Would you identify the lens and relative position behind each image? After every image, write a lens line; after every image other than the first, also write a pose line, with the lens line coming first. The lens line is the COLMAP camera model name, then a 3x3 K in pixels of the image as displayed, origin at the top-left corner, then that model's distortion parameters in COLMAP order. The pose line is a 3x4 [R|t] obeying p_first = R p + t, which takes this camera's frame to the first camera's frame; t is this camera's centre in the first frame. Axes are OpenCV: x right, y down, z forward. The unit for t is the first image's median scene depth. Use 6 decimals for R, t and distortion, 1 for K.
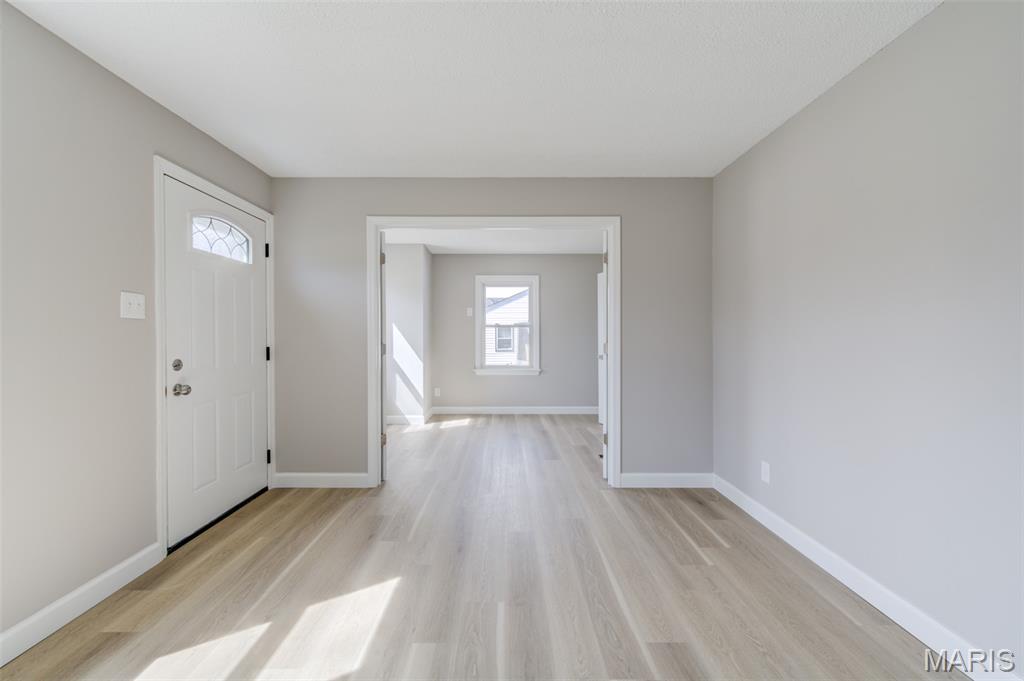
lens RADIAL K [[401.9, 0, 508.0], [0, 401.9, 341.8], [0, 0, 1]] dist [0.007977, -0.002641]
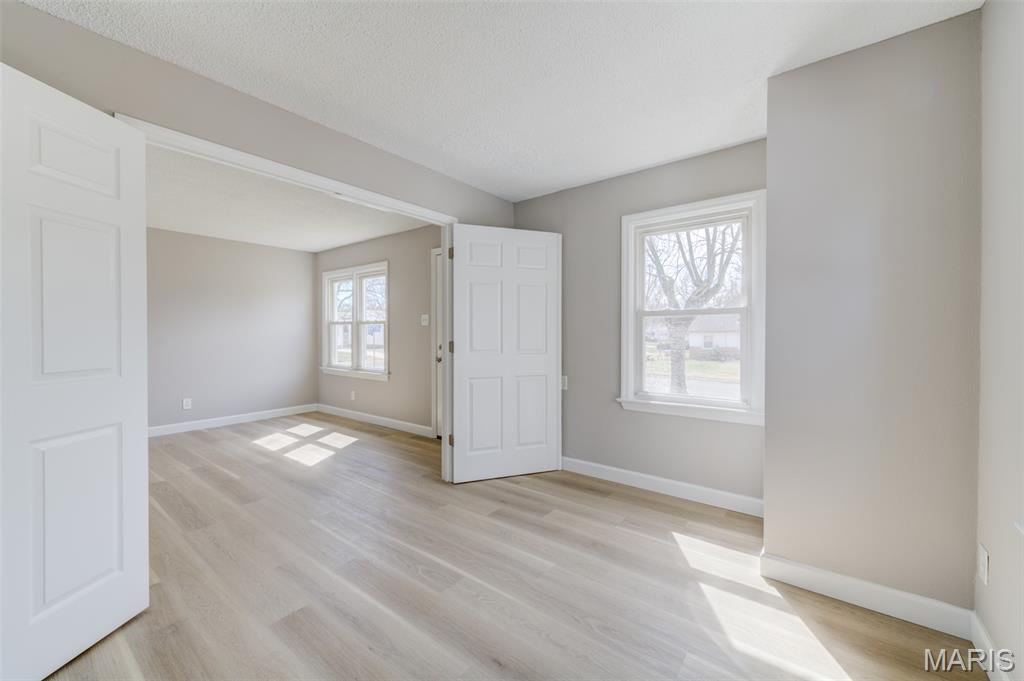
lens RADIAL K [[401.9, 0, 510.1], [0, 401.9, 336.6], [0, 0, 1]] dist [0.007977, -0.002641]
pose [[-0.621422, 0.009109, -0.783423, 0.436449], [-0.009744, 0.999765, 0.019354, -0.030539], [0.783415, 0.019661, -0.621187, 2.086617]]
